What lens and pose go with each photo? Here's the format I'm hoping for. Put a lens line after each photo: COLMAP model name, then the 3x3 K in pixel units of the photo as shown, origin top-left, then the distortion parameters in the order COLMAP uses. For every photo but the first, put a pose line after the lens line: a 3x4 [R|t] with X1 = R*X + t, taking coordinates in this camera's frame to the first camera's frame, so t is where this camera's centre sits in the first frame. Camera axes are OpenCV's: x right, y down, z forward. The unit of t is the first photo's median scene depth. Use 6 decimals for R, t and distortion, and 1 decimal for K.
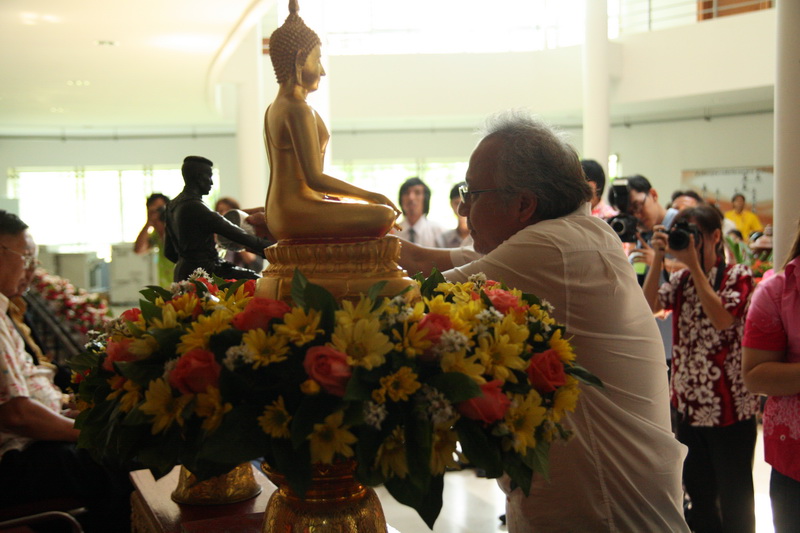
lens RADIAL K [[855.3, 0, 400.0], [0, 855.3, 266.5], [0, 0, 1]] dist [0.010683, 0.004563]
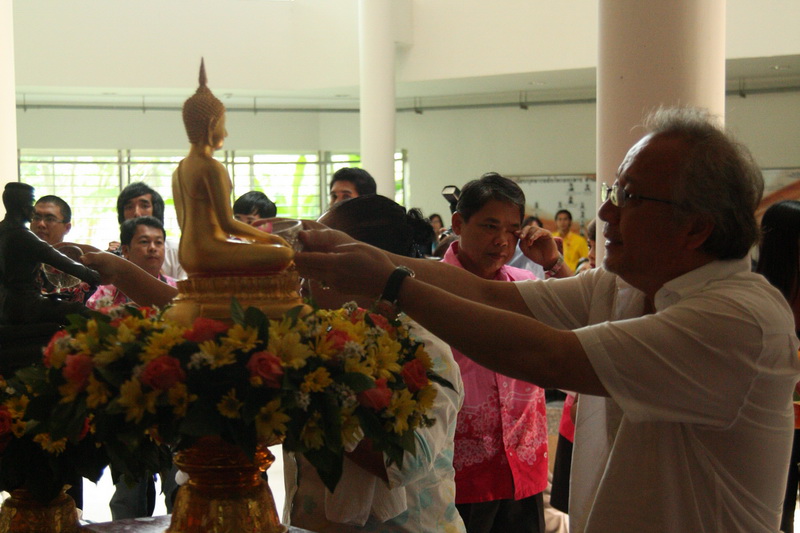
lens RADIAL K [[855.3, 0, 400.0], [0, 855.3, 266.5], [0, 0, 1]] dist [0.010683, 0.004563]
pose [[0.981104, 0.011460, 0.193142, -0.132310], [-0.004114, 0.999254, -0.038393, 0.007380], [-0.193438, 0.036873, 0.980419, -0.365236]]
